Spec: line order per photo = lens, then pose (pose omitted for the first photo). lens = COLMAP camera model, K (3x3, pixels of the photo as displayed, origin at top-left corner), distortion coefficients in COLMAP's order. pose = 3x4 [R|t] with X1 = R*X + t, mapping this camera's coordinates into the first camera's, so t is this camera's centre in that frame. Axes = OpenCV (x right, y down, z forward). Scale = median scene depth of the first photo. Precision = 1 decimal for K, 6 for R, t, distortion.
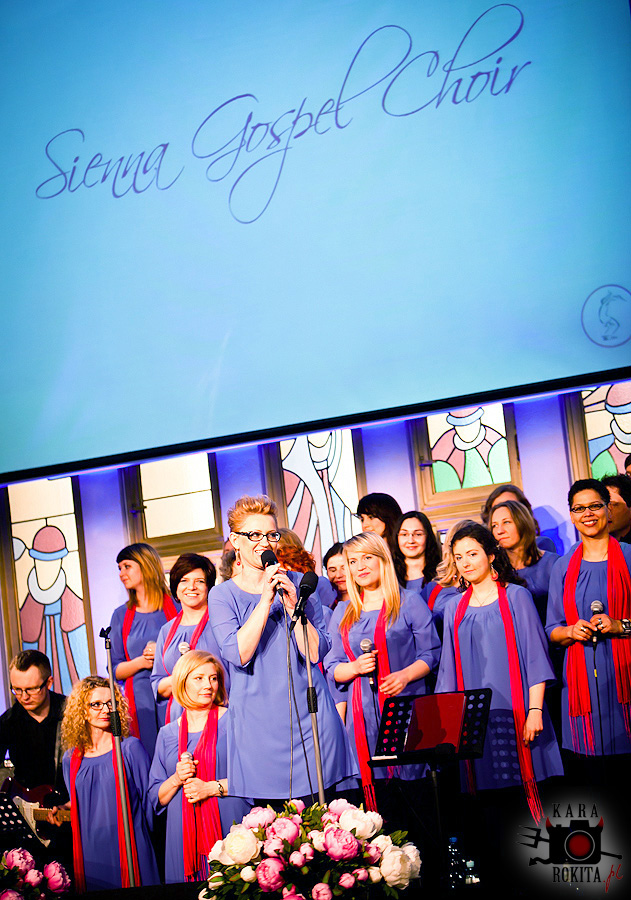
lens RADIAL K [[2694.2, 0, 315.5], [0, 2694.2, 450.0], [0, 0, 1]] dist [-0.124681, 0.089142]
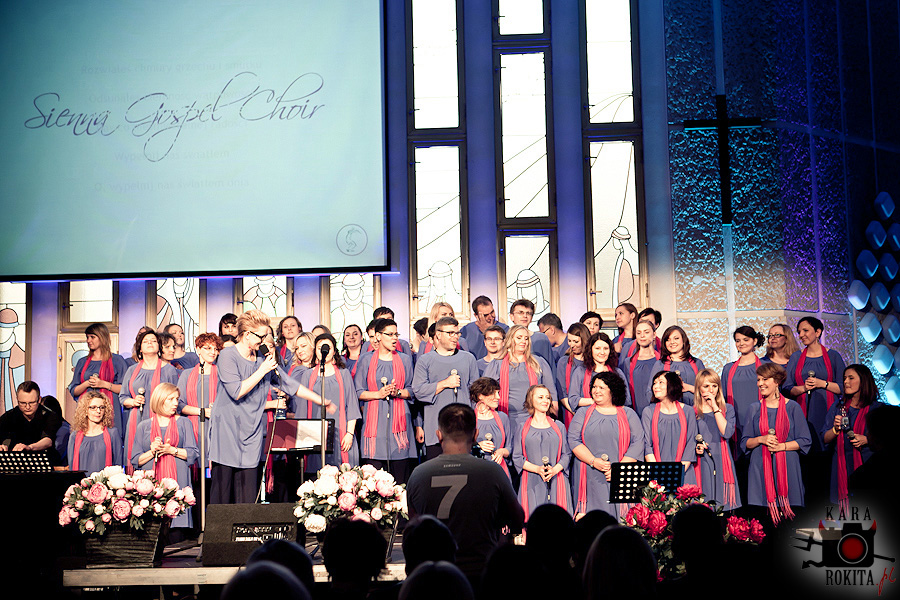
lens RADIAL K [[1352.2, 0, 450.0], [0, 1352.2, 300.0], [0, 0, 1]] dist [0.007812, 0.015813]
pose [[0.909128, 0.135891, 0.393726, -0.326048], [-0.126205, 0.990717, -0.050526, 0.054136], [-0.396937, -0.003755, 0.917838, 0.096599]]
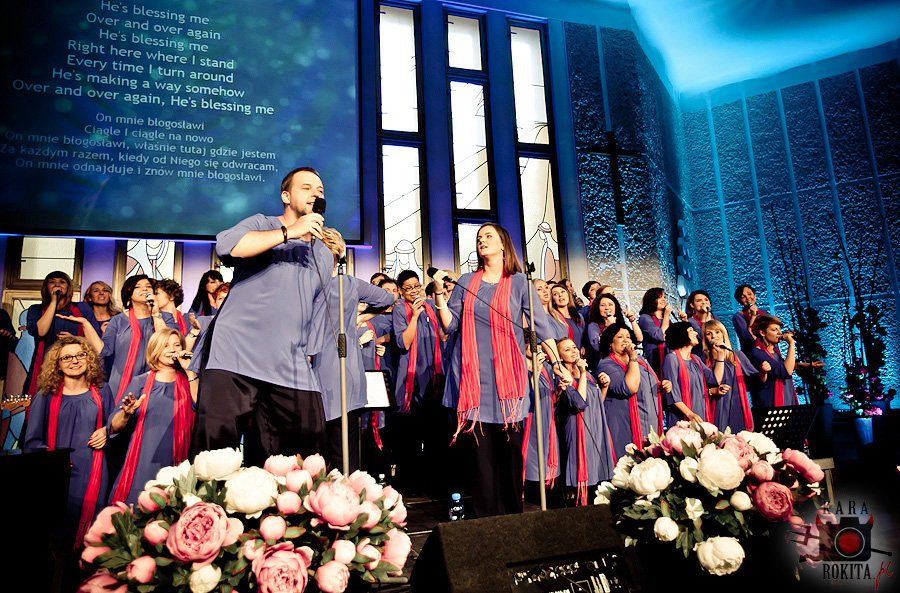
lens RADIAL K [[632.5, 0, 473.1], [0, 632.5, 276.1], [0, 0, 1]] dist [-0.034707, 0.052250]
pose [[0.694304, 0.211061, 0.688038, -0.236906], [-0.109776, 0.975901, -0.188589, 0.128265], [-0.711261, 0.055408, 0.700741, 0.872512]]
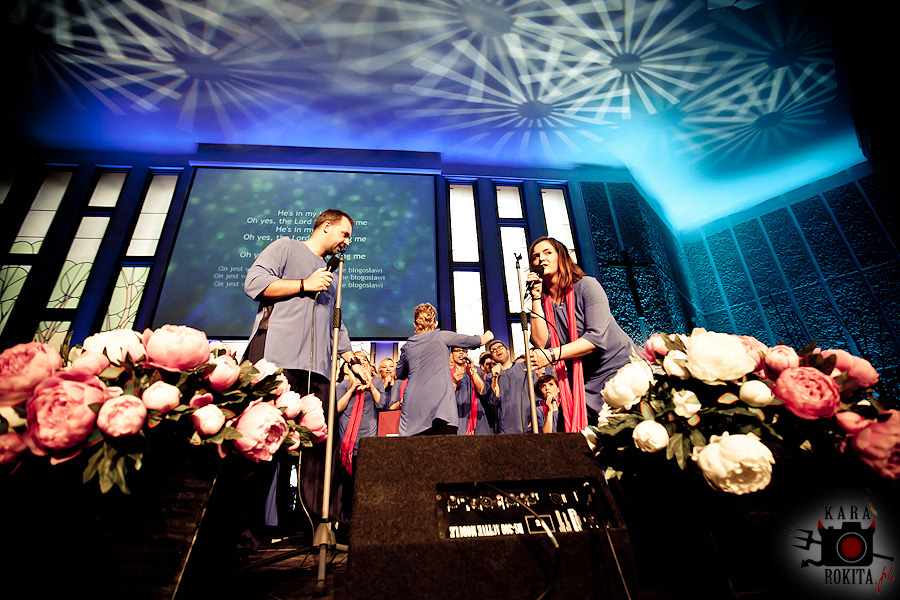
lens RADIAL K [[426.8, 0, 450.0], [0, 426.8, 300.0], [0, 0, 1]] dist [-0.046035, 0.015798]
pose [[0.838639, 0.301399, 0.453699, -0.132440], [-0.117511, 0.913453, -0.389607, 0.176991], [-0.531860, 0.273426, 0.801476, 0.911283]]
